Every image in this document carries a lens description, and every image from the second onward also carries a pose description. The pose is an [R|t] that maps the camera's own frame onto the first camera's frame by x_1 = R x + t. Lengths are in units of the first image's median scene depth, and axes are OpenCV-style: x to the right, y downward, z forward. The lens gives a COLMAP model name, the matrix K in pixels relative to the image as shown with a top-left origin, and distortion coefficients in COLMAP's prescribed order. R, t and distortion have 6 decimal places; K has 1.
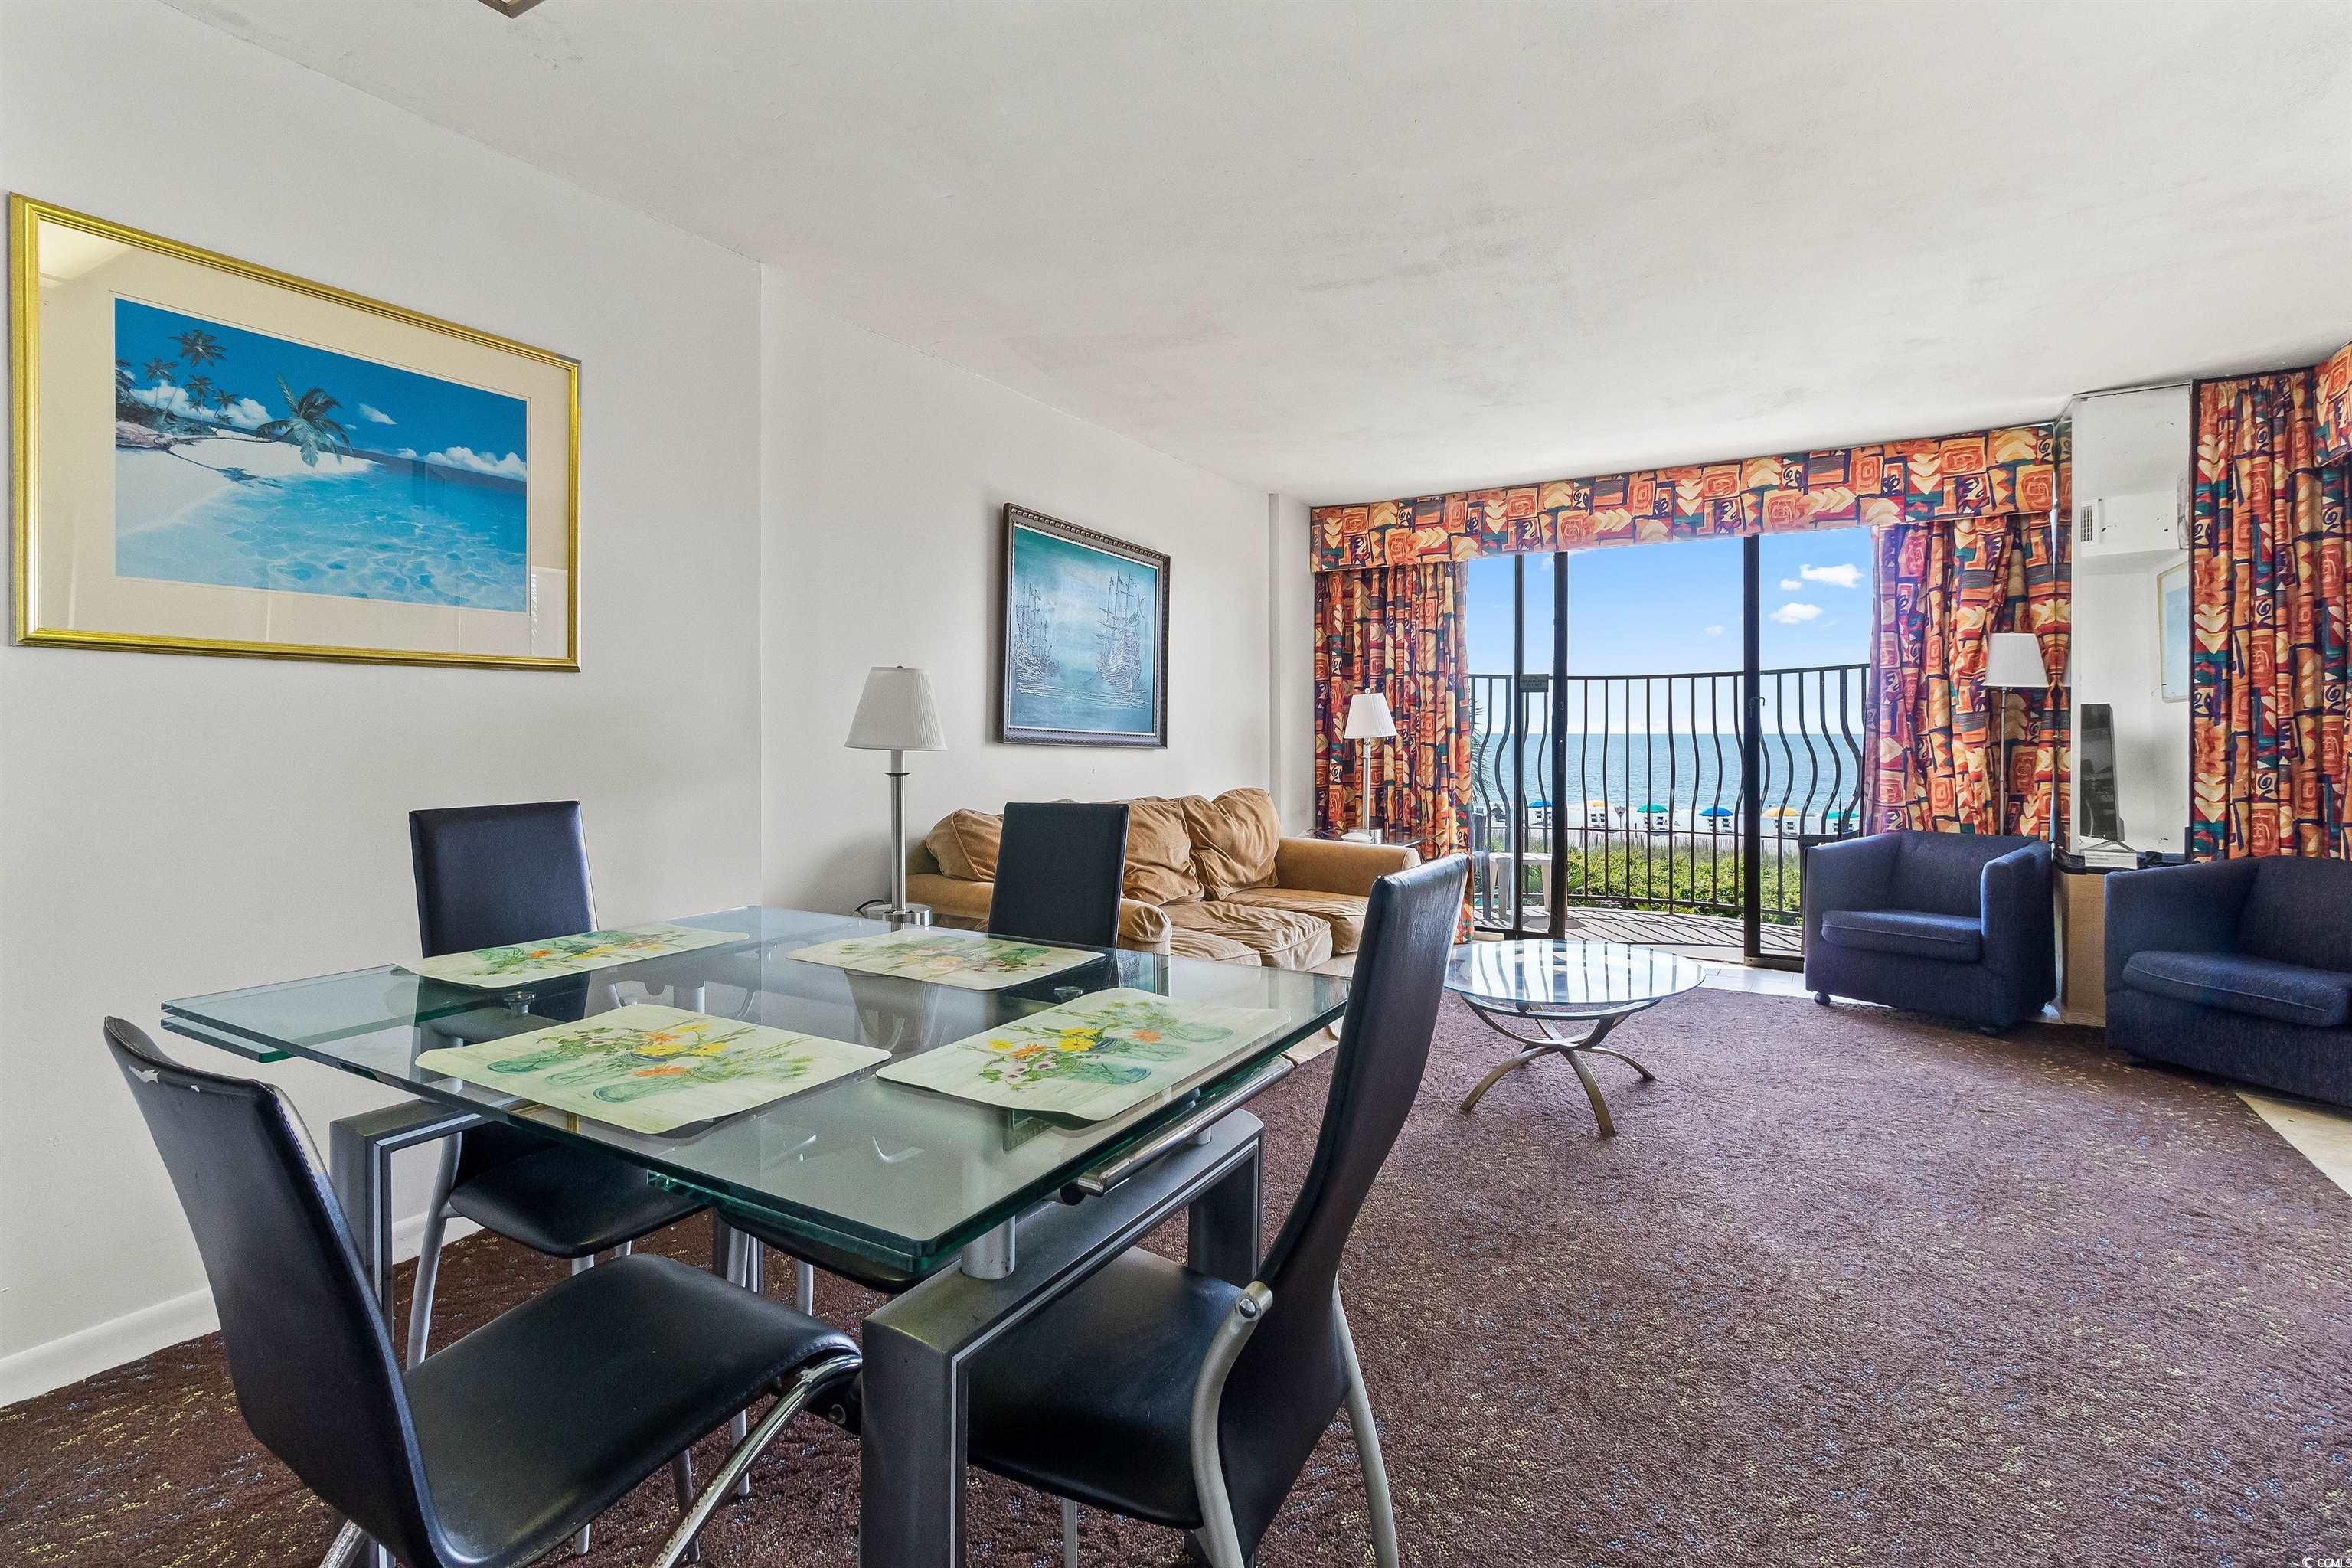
lens RADIAL K [[1080.8, 0, 1178.7], [0, 1080.8, 751.3], [0, 0, 1]] dist [0.002902, 0.001522]
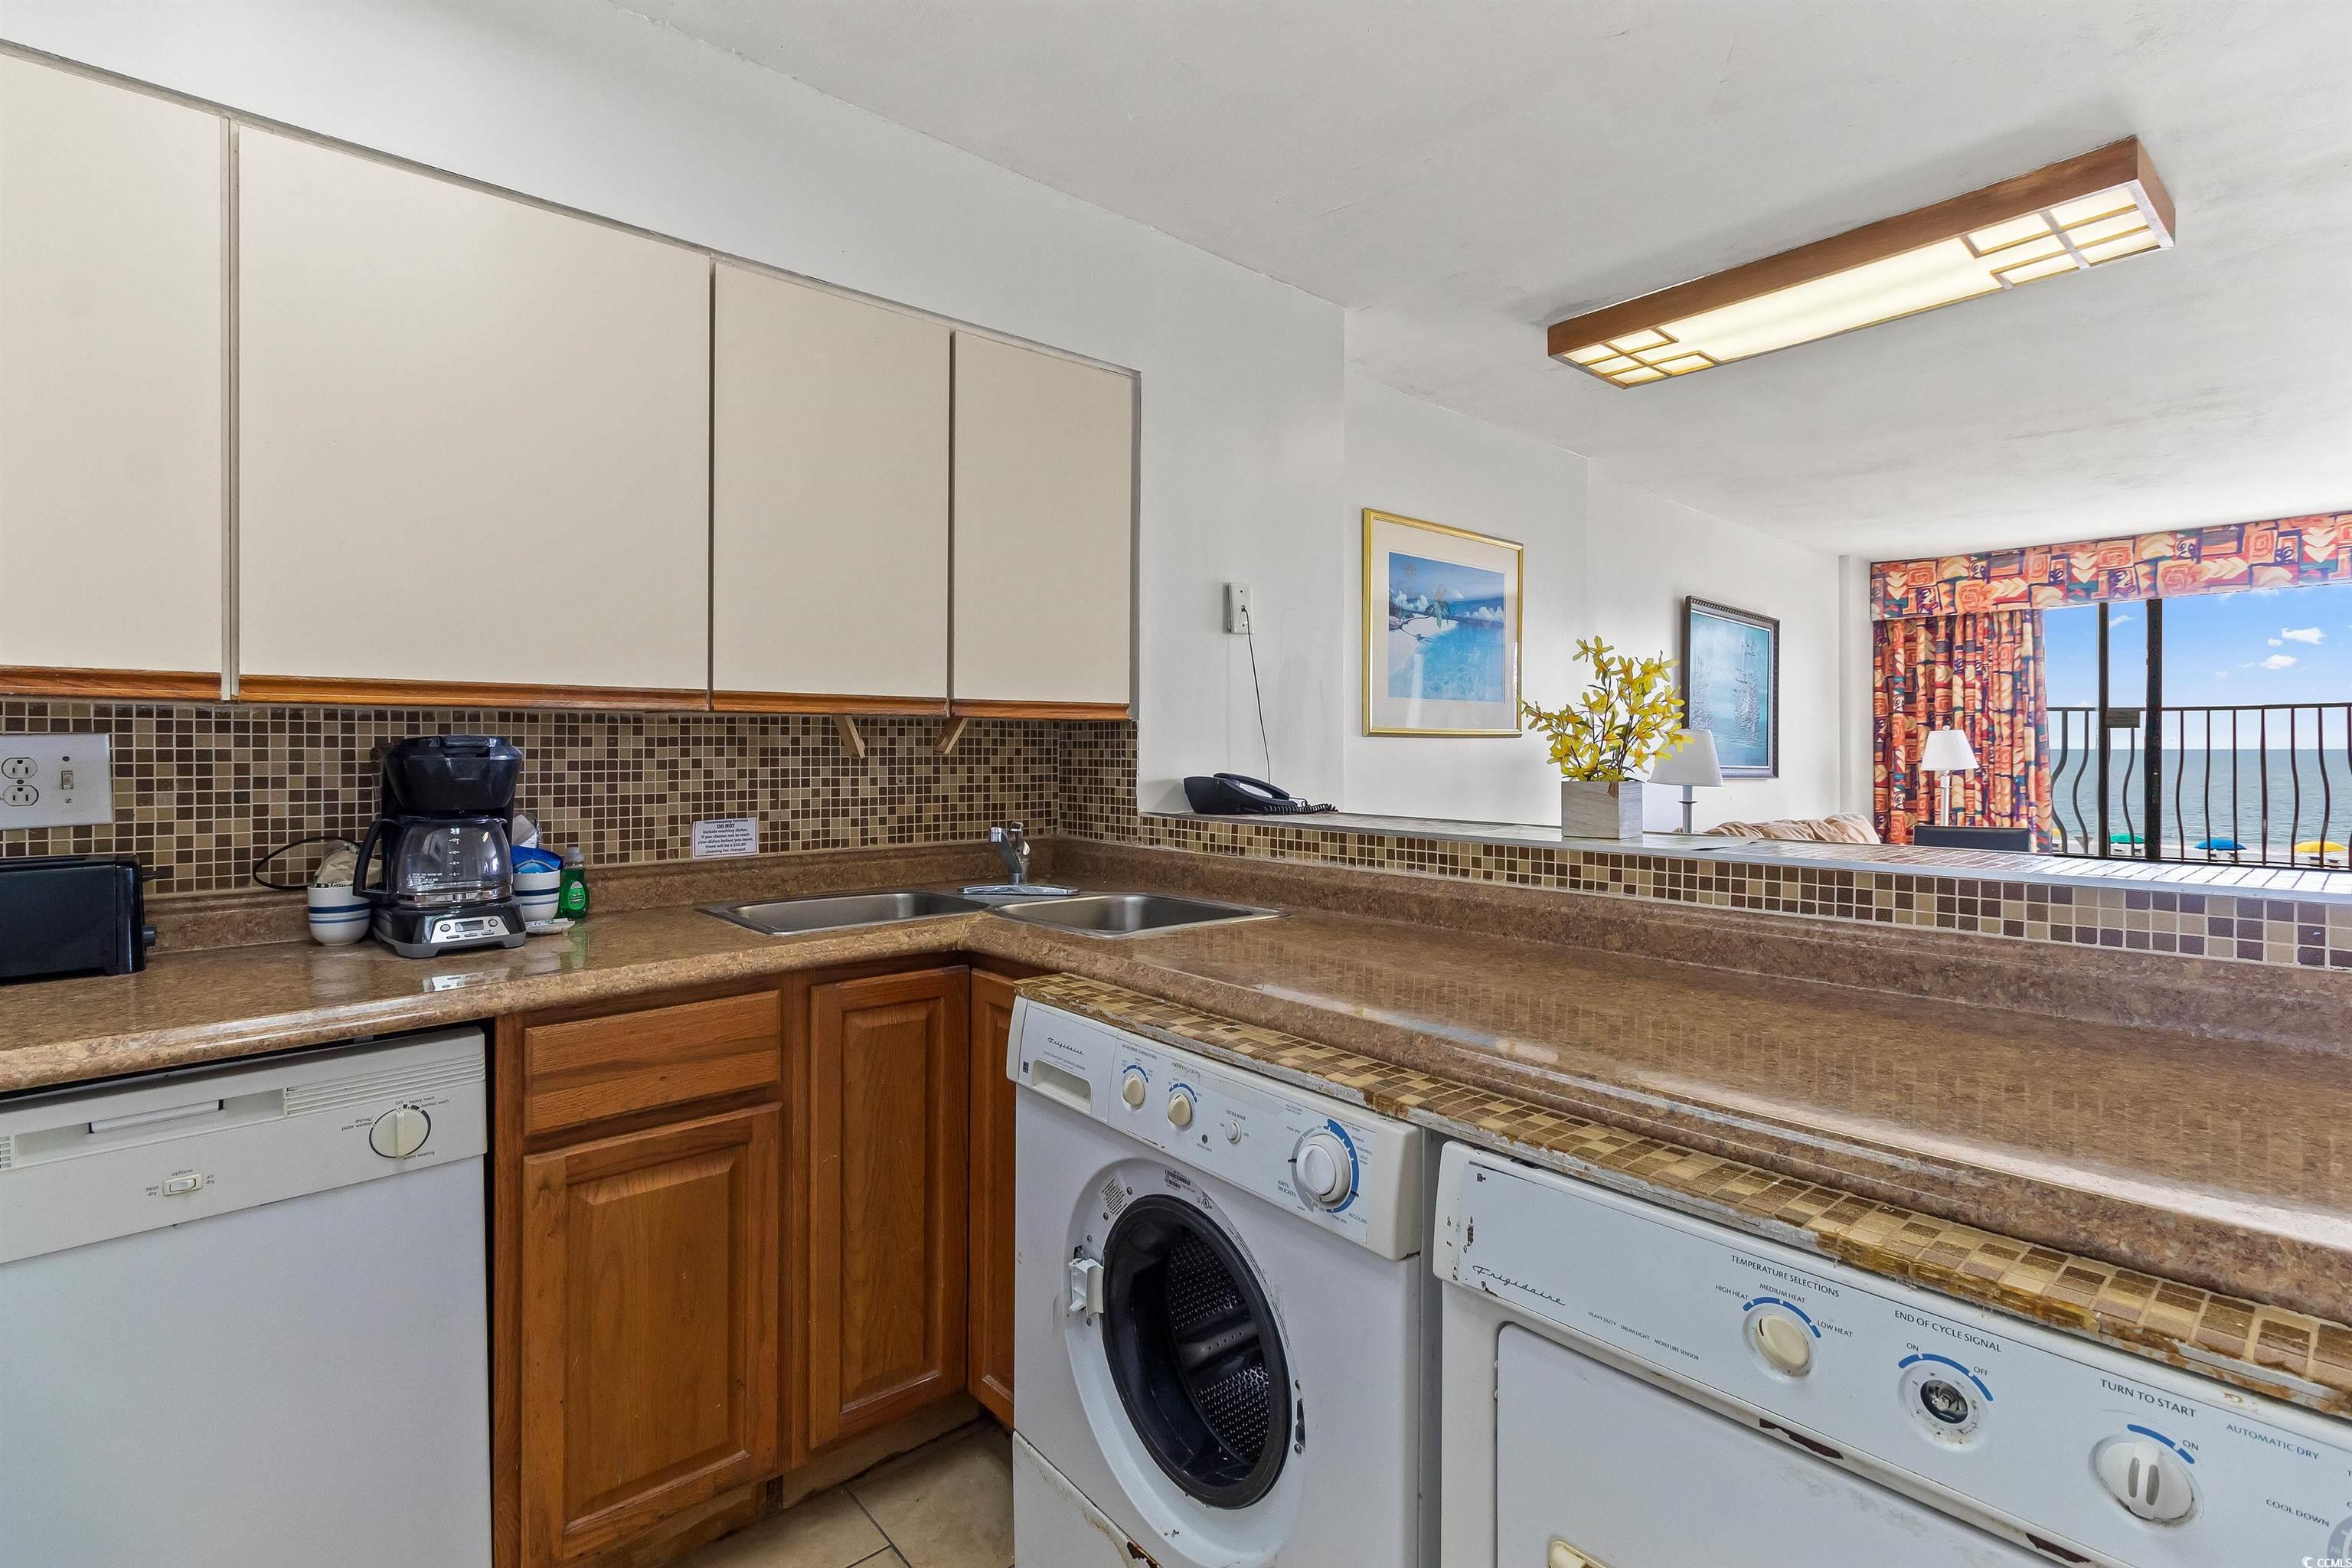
lens RADIAL K [[1080.8, 0, 1178.7], [0, 1080.8, 751.3], [0, 0, 1]] dist [0.002902, 0.001522]
pose [[0.956041, 0.001053, -0.293230, -0.248253], [-0.005071, 0.999903, -0.012943, -0.012679], [0.293189, 0.013861, 0.955954, -0.296790]]
